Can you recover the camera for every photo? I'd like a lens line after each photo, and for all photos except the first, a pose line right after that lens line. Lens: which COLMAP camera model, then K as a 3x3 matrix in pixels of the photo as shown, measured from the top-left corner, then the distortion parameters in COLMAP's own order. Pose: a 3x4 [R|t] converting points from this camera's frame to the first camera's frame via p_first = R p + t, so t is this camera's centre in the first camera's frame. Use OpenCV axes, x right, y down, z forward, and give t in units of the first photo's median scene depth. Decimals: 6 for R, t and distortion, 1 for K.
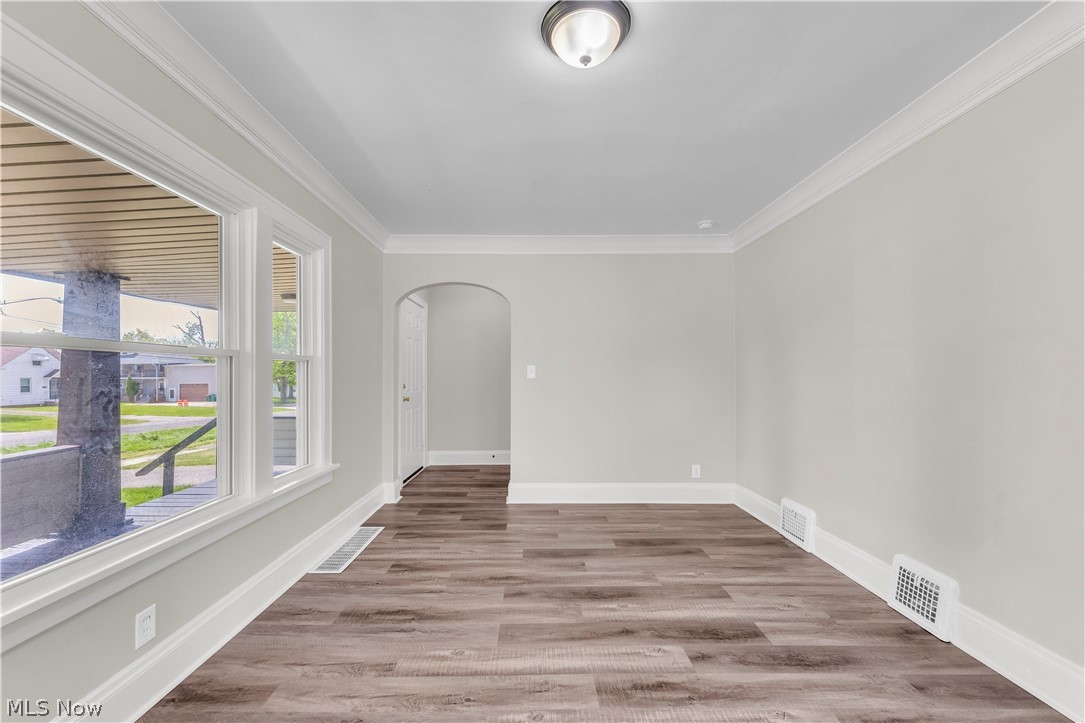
lens RADIAL K [[442.9, 0, 534.8], [0, 442.9, 375.3], [0, 0, 1]] dist [0.000718, -0.000813]
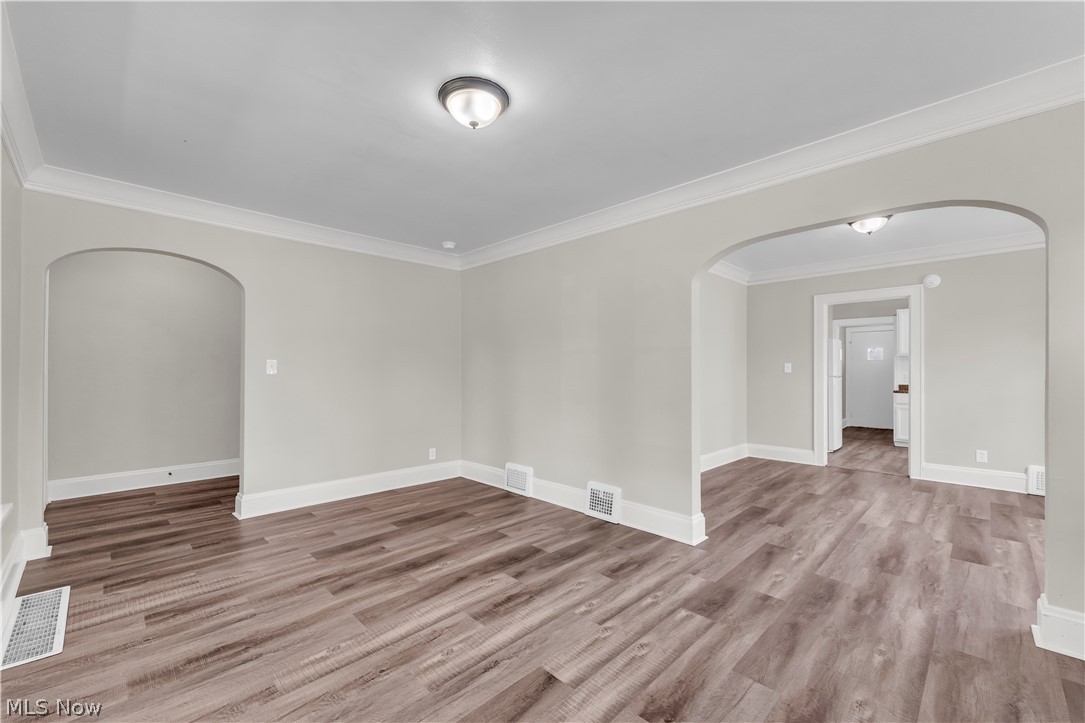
lens RADIAL K [[442.9, 0, 530.1], [0, 442.9, 370.0], [0, 0, 1]] dist [0.000718, -0.000813]
pose [[0.721140, 0.004284, 0.692776, -0.405725], [-0.002958, 0.999991, -0.003104, -0.000652], [-0.692783, 0.000189, 0.721146, -0.019893]]
